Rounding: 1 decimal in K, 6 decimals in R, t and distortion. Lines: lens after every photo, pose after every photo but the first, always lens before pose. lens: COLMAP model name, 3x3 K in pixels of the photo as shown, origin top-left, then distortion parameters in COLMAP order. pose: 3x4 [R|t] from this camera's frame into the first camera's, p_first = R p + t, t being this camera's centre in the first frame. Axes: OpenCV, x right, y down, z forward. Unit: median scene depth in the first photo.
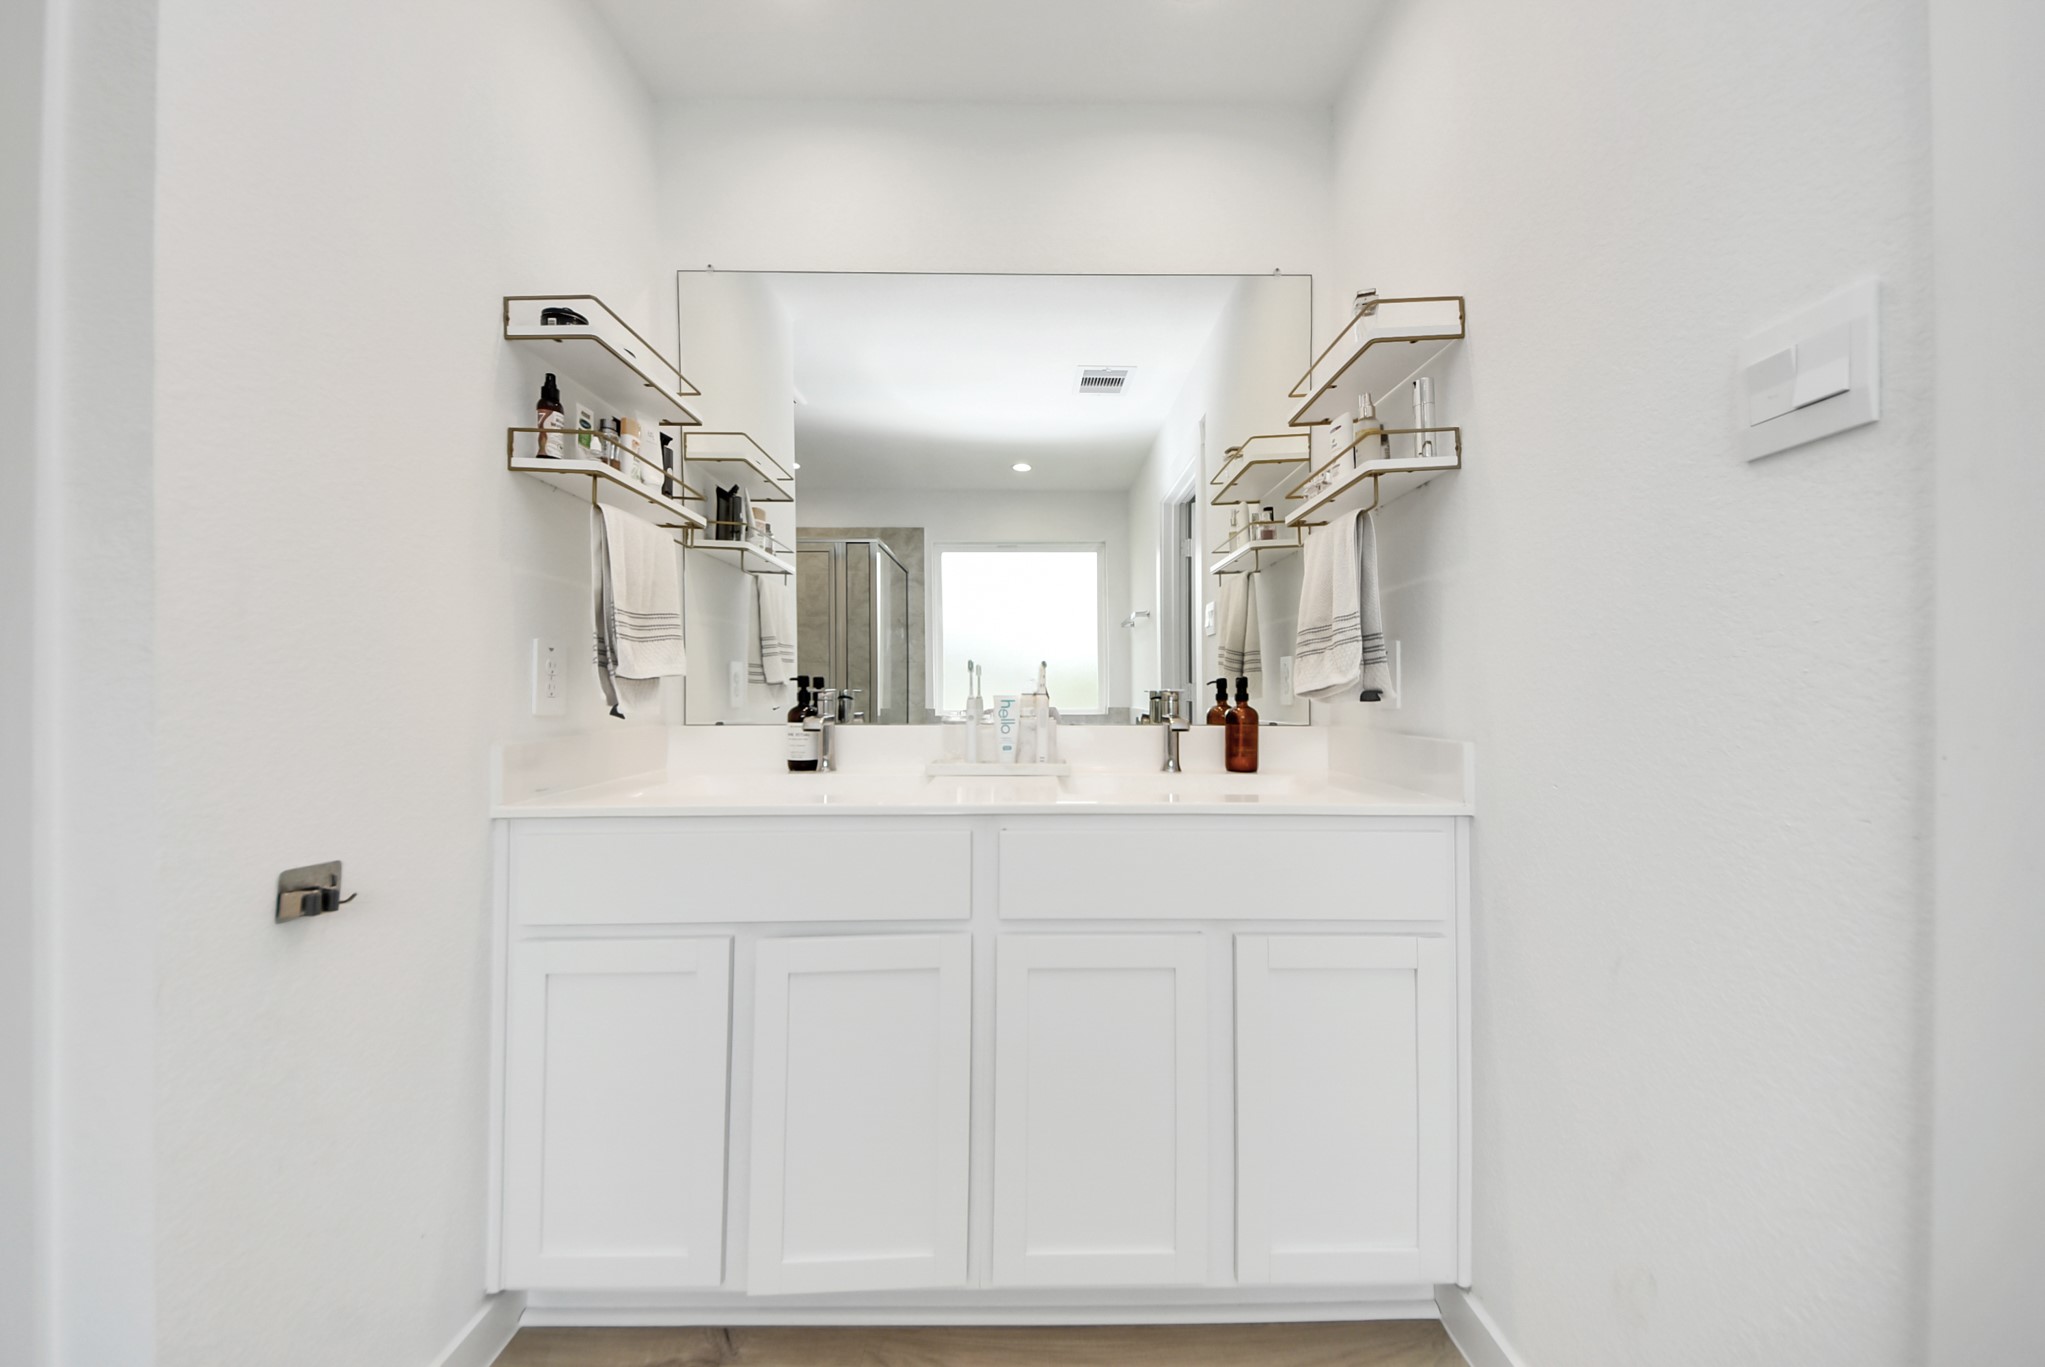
lens RADIAL K [[739.3, 0, 1028.9], [0, 739.3, 697.0], [0, 0, 1]] dist [-0.000358, -0.008214]
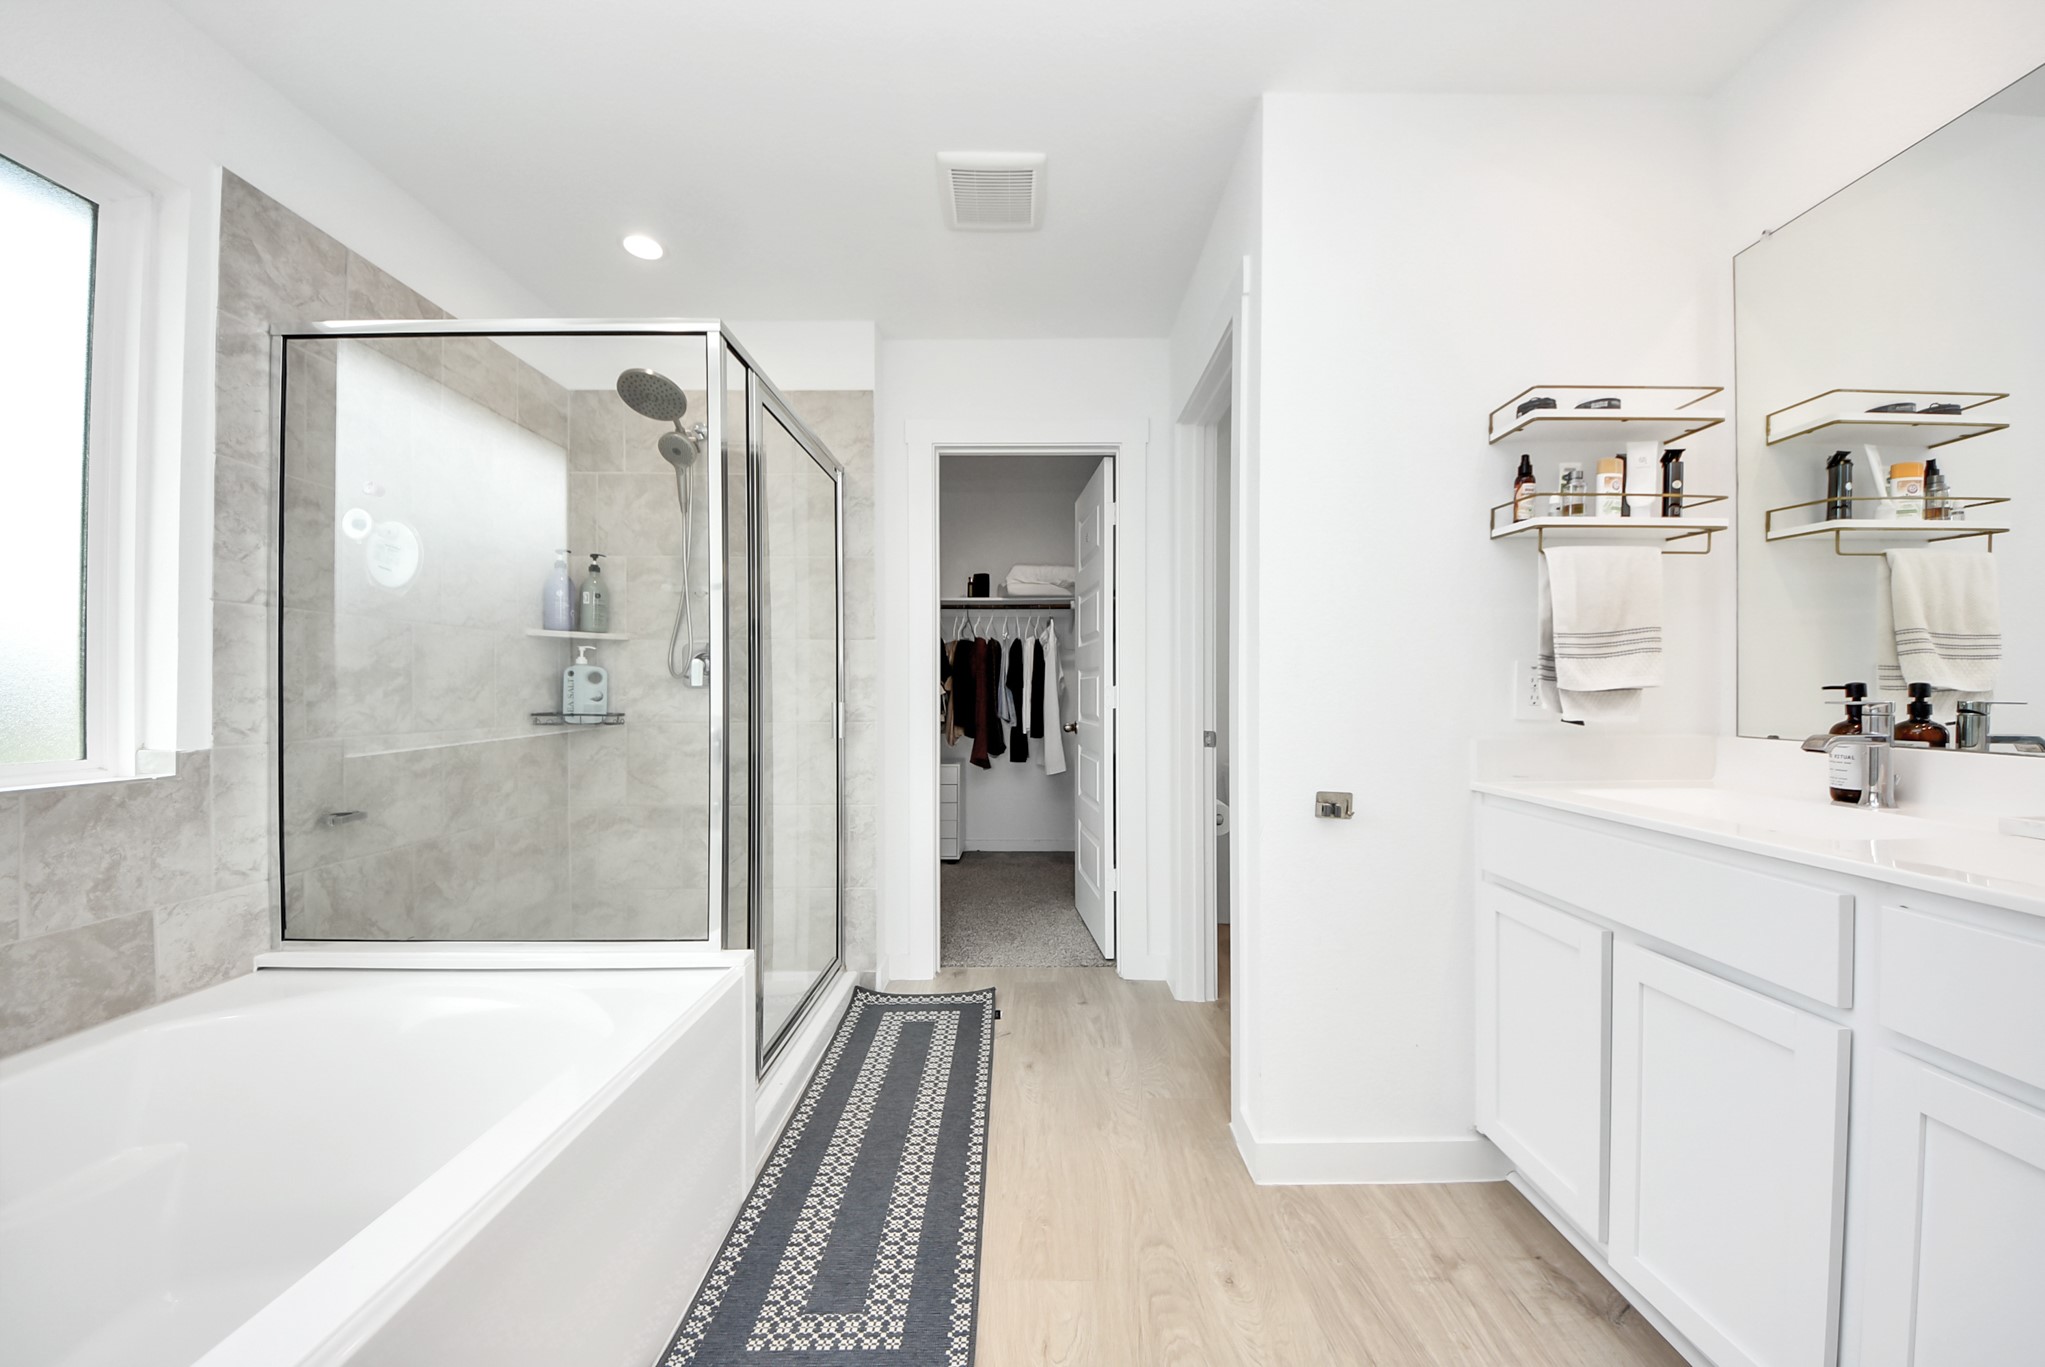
lens RADIAL K [[737.3, 0, 1006.6], [0, 737.3, 712.1], [0, 0, 1]] dist [0.000410, -0.000172]
pose [[-0.043806, 0.031320, -0.998549, 0.689304], [-0.002036, 0.999504, 0.031439, -0.027354], [0.999038, 0.003410, -0.043720, 0.155536]]
